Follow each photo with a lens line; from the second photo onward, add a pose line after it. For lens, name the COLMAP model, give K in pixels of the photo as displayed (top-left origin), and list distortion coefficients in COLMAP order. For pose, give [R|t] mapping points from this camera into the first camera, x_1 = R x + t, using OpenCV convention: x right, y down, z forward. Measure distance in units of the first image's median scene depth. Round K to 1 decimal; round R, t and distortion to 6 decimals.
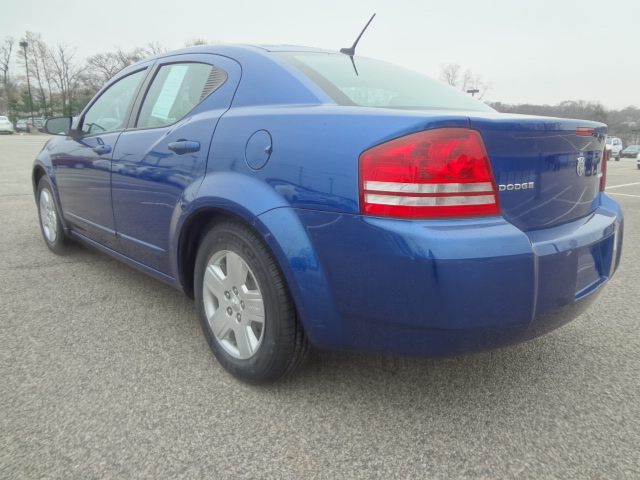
lens RADIAL K [[504.6, 0, 321.5], [0, 504.6, 233.4], [0, 0, 1]] dist [-0.012021, -0.002914]
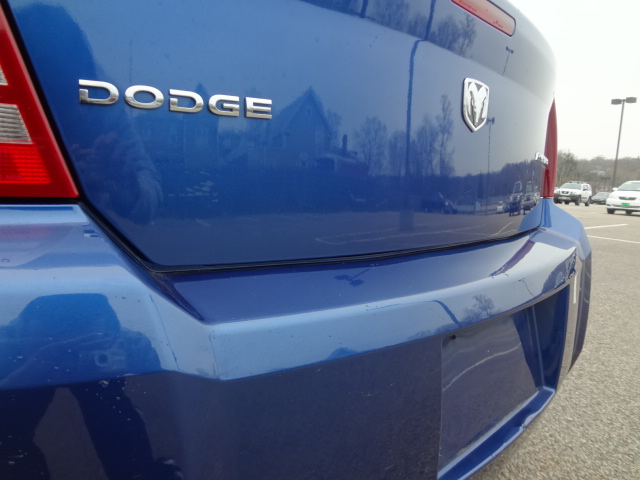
lens RADIAL K [[504.6, 0, 323.0], [0, 504.6, 240.6], [0, 0, 1]] dist [-0.012021, -0.002914]
pose [[0.998436, 0.029888, 0.047240, 0.301557], [-0.026956, 0.997742, -0.061517, -0.004102], [-0.048972, 0.060147, 0.996987, 0.498878]]
